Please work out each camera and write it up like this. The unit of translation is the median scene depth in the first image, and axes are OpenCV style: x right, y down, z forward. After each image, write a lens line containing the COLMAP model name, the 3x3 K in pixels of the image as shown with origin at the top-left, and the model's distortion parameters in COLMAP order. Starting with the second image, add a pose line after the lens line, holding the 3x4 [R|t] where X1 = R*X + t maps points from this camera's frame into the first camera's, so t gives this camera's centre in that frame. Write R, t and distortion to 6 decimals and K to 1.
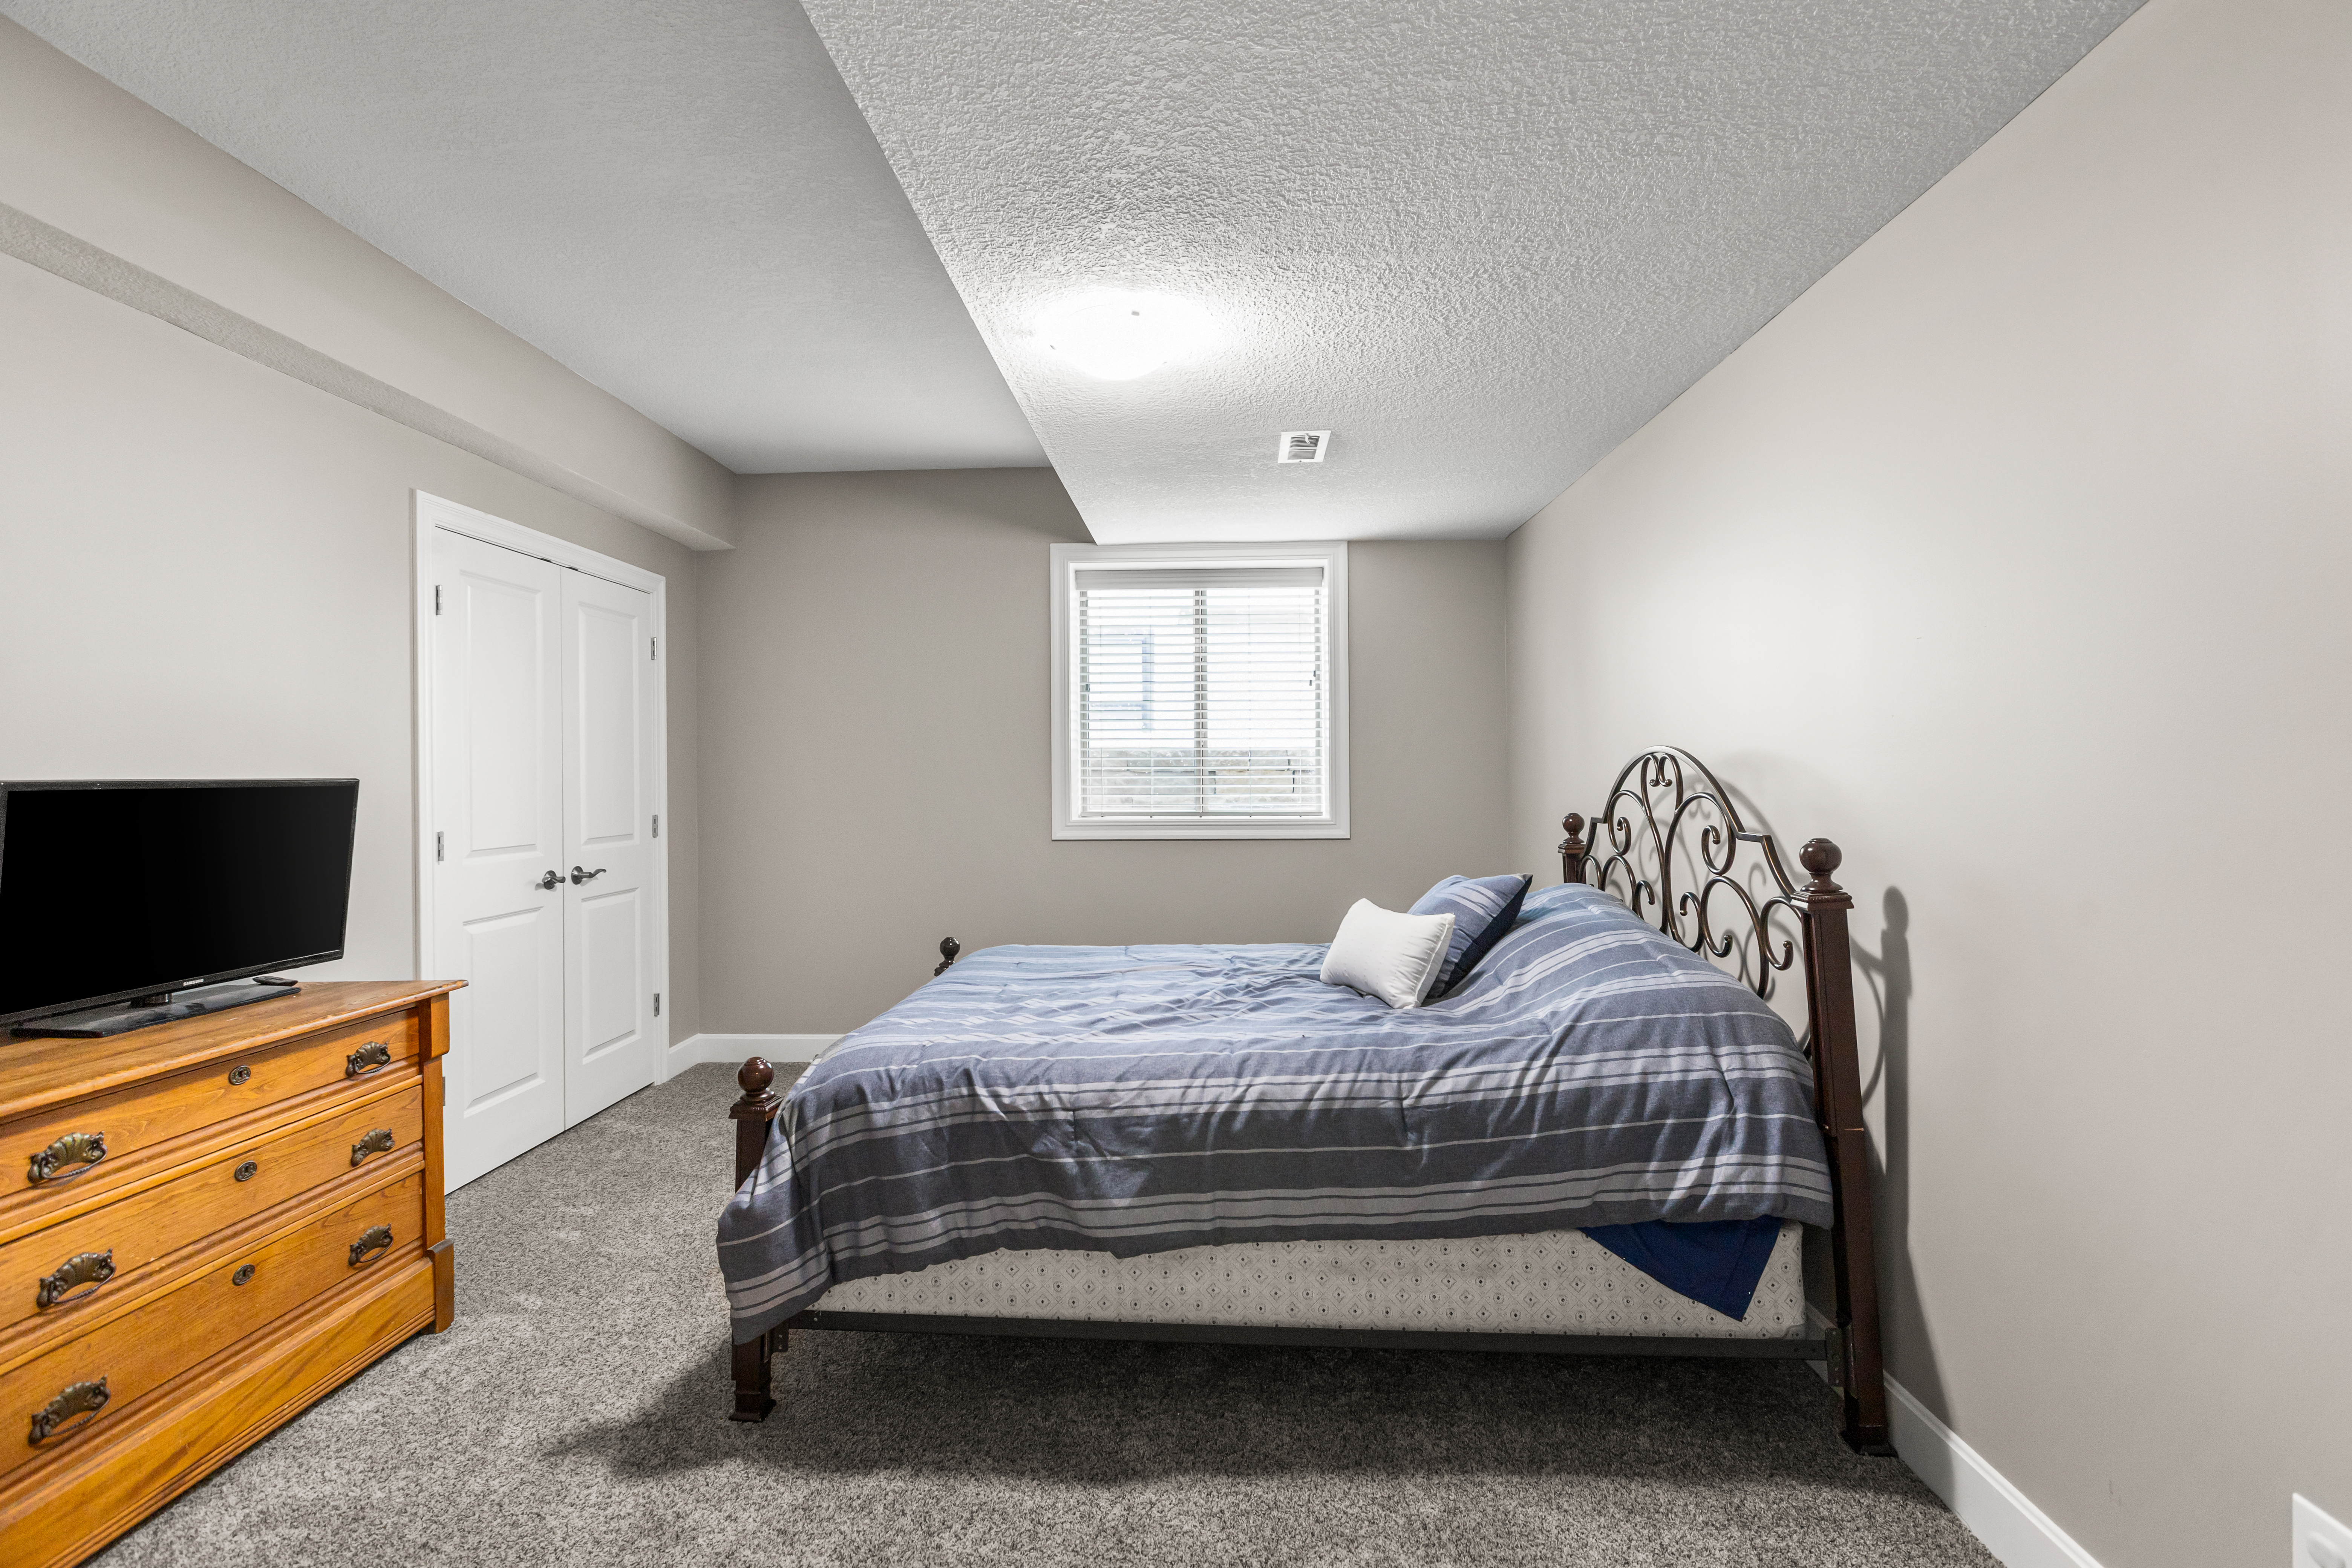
lens RADIAL K [[1042.5, 0, 1177.9], [0, 1042.5, 779.4], [0, 0, 1]] dist [0.001686, -0.000317]
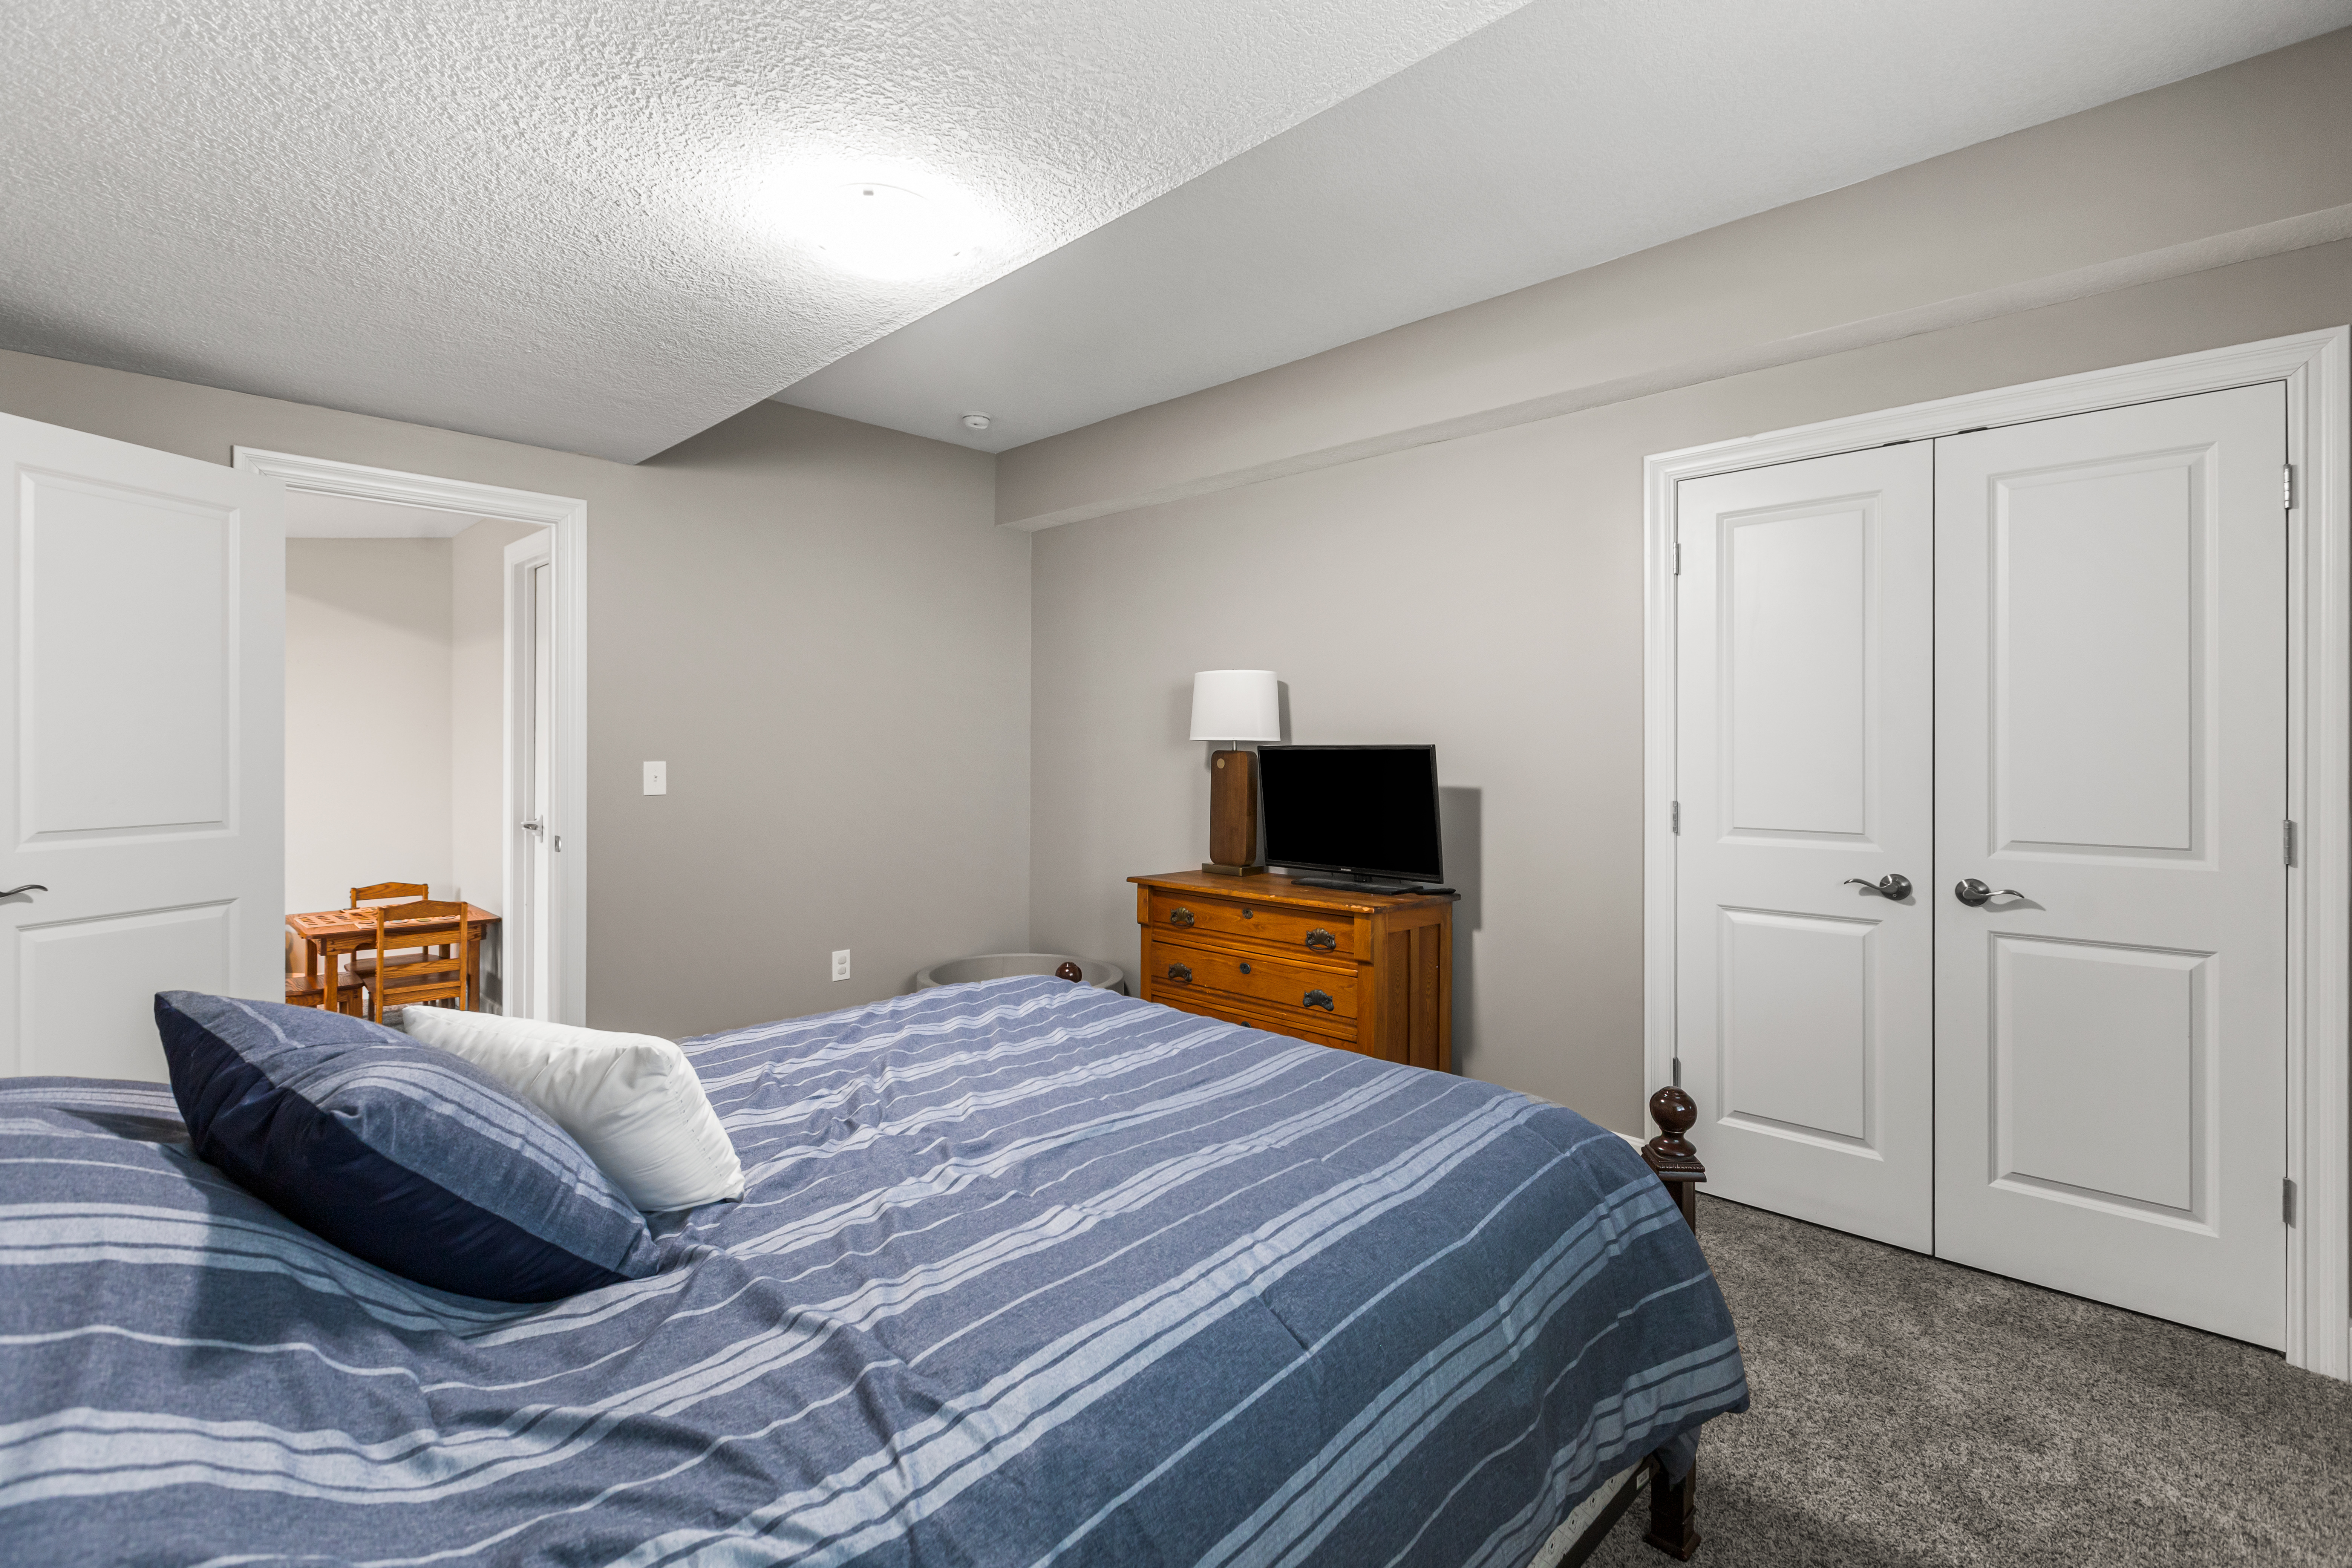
lens RADIAL K [[1042.5, 0, 1177.9], [0, 1042.5, 779.4], [0, 0, 1]] dist [0.001686, -0.000317]
pose [[-0.653833, 0.035882, -0.755787, 0.256658], [-0.000259, 0.998864, 0.047646, -0.011314], [0.756639, 0.031348, -0.653081, 1.092148]]
